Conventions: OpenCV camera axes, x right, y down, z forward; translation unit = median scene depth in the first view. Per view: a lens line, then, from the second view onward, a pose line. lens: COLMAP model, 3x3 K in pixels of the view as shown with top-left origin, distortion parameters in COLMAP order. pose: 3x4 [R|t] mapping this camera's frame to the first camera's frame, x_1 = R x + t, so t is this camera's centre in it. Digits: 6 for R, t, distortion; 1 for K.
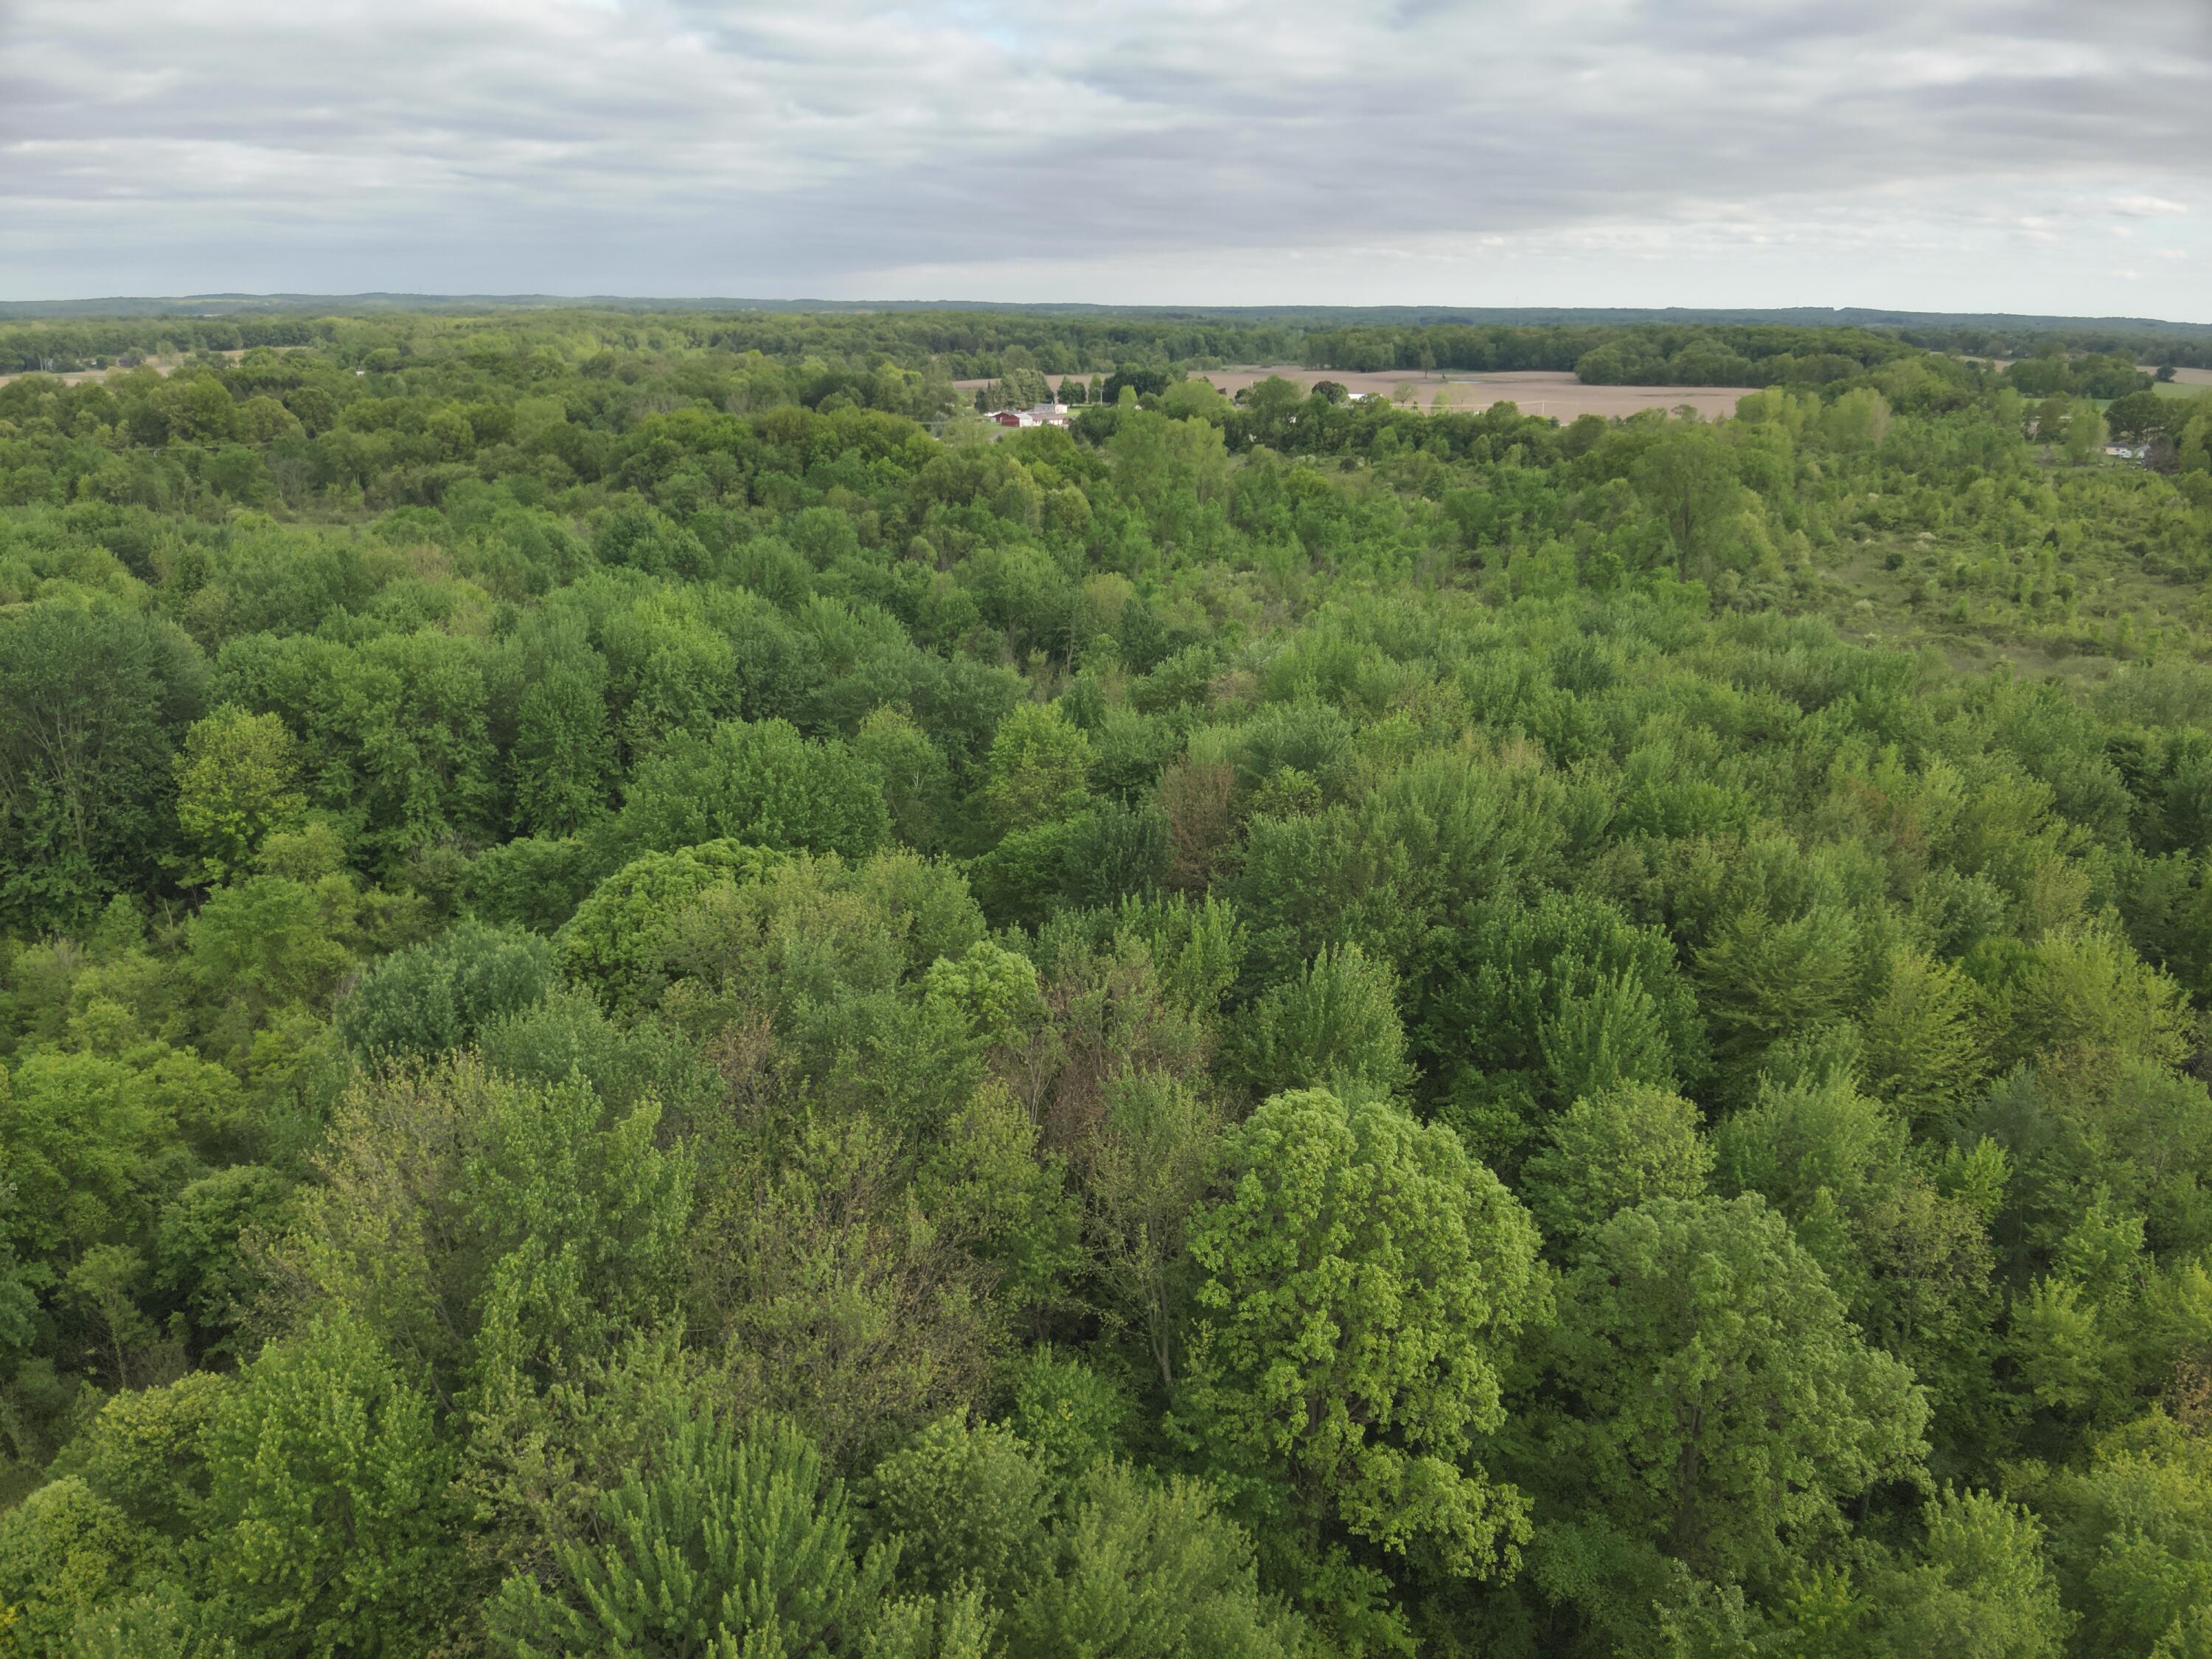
lens RADIAL K [[1589.3, 0, 1107.6], [0, 1589.3, 846.3], [0, 0, 1]] dist [0.095980, -0.185968]
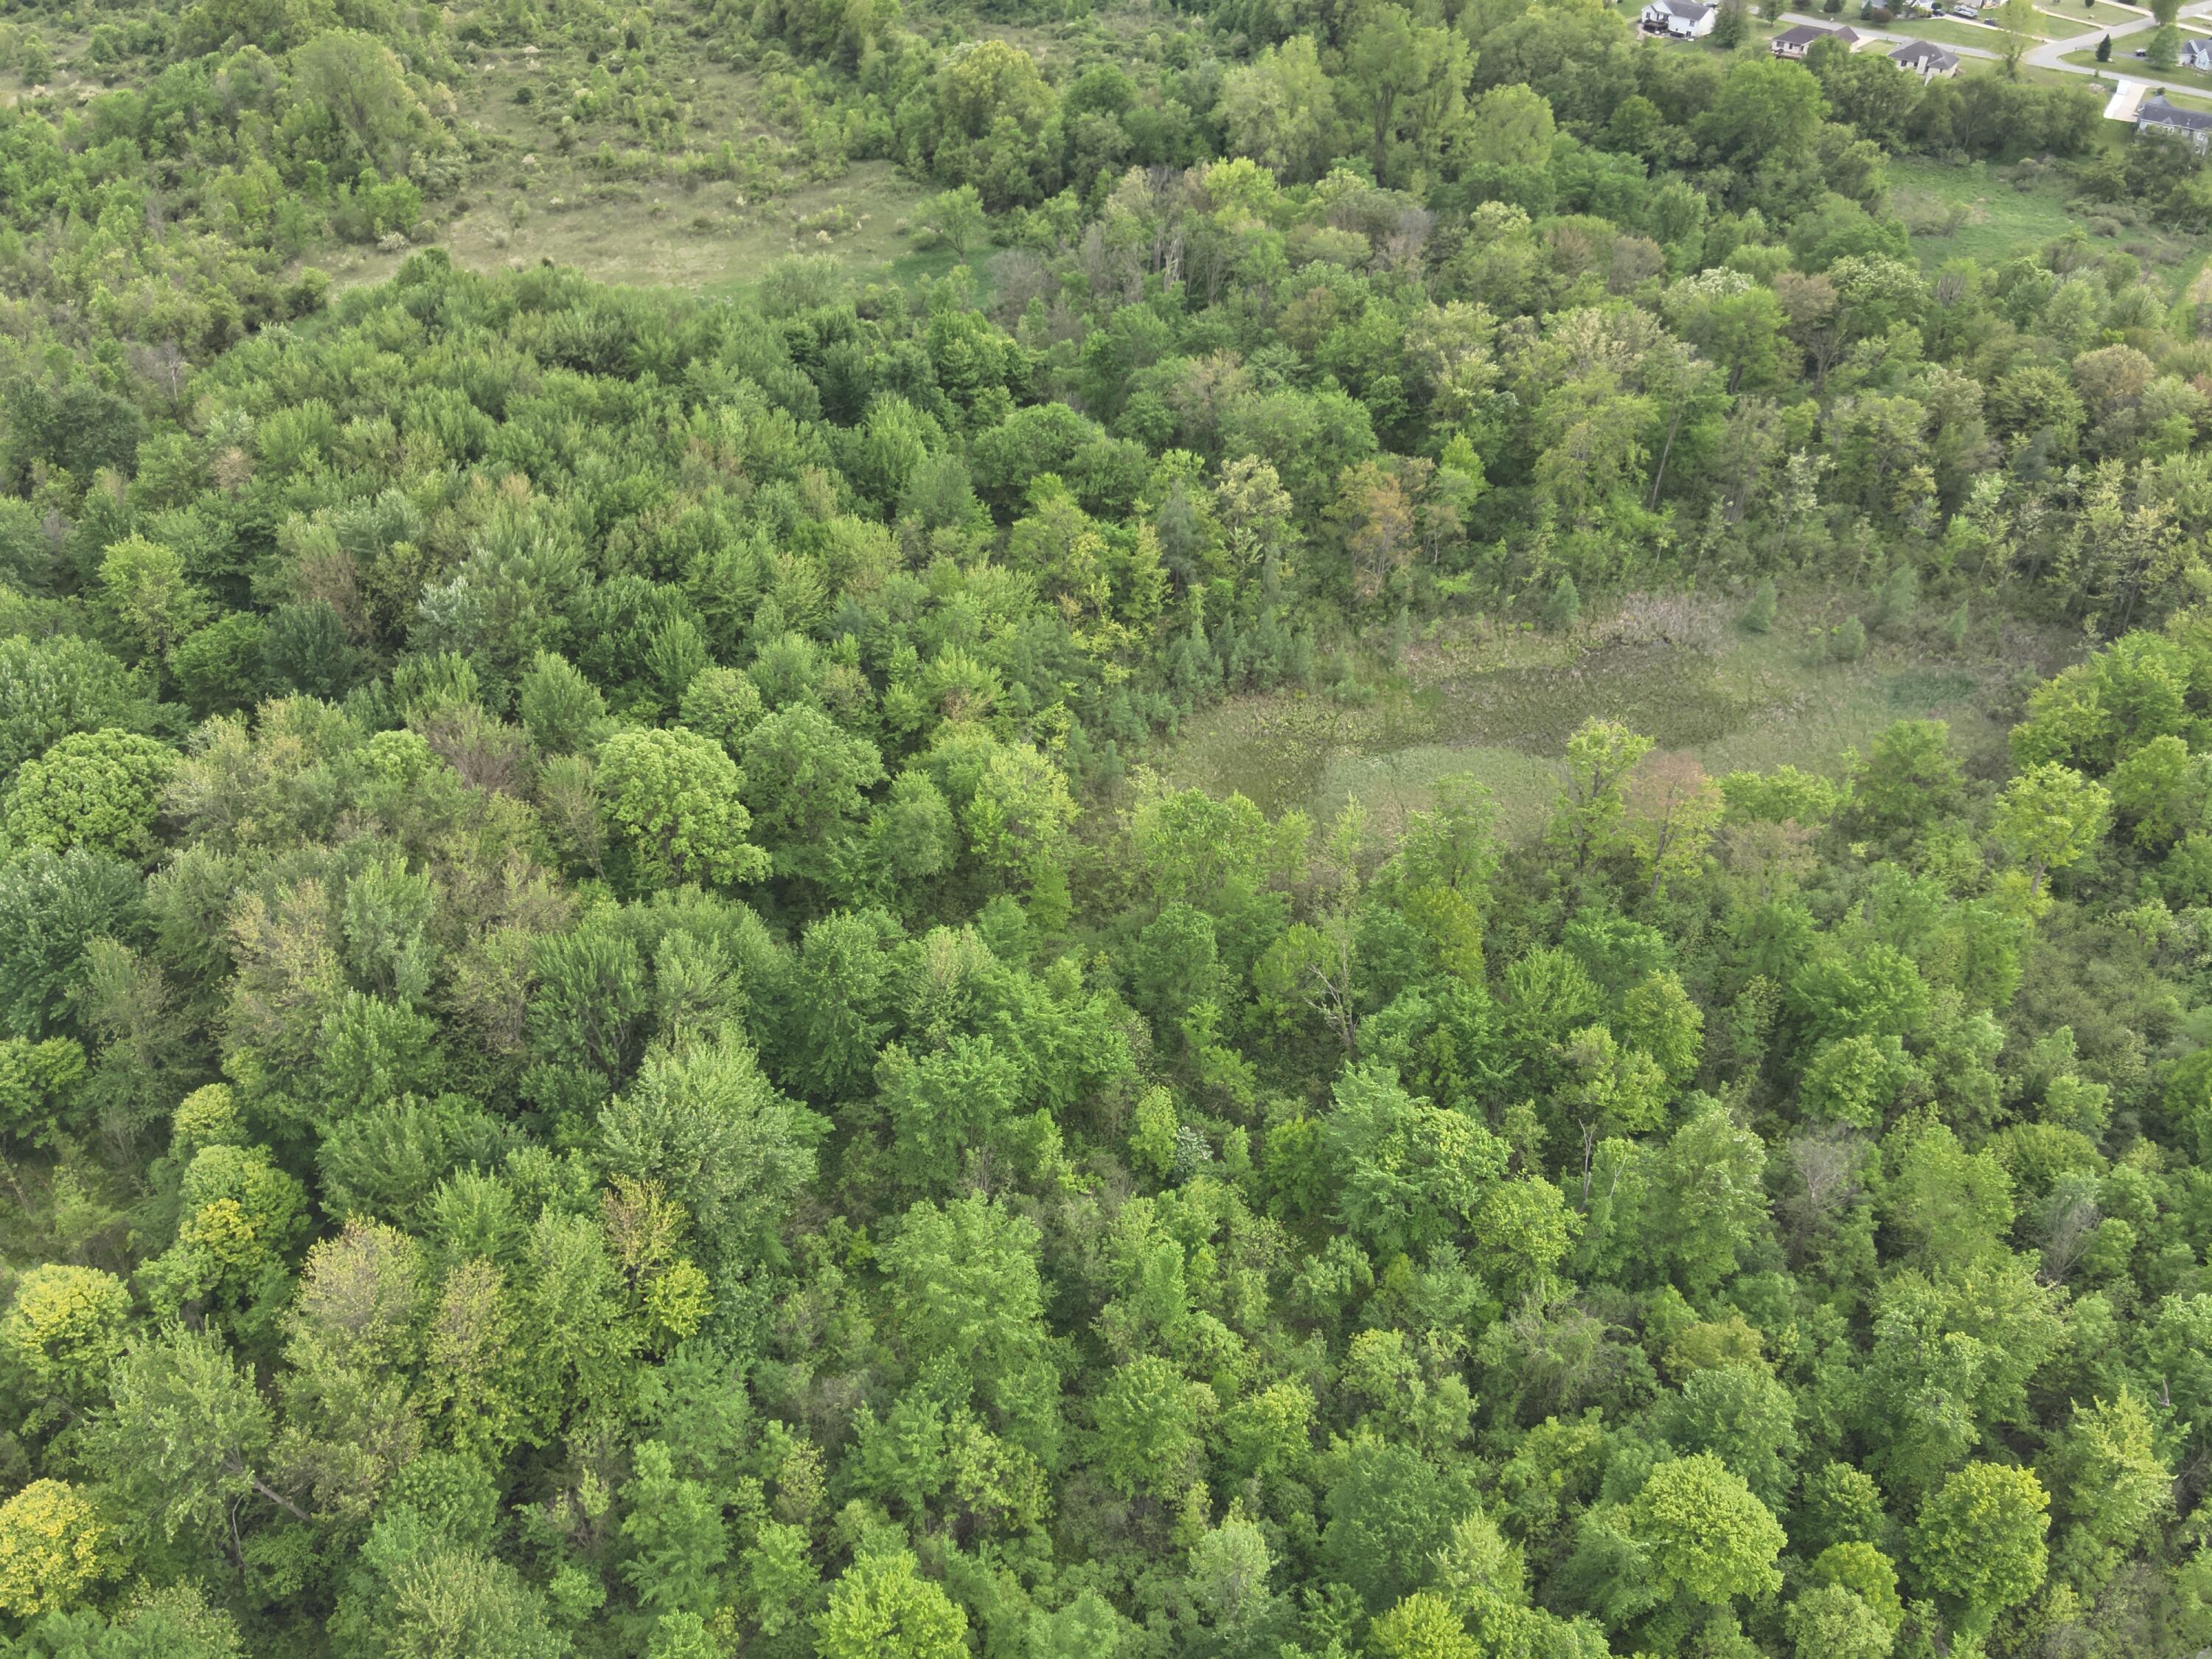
lens RADIAL K [[1589.3, 0, 1107.6], [0, 1589.3, 846.3], [0, 0, 1]] dist [0.095980, -0.185968]
pose [[0.686329, -0.441798, 0.577725, -0.736553], [0.228470, 0.885109, 0.405441, -0.443177], [-0.690473, -0.146273, 0.708414, -1.040694]]
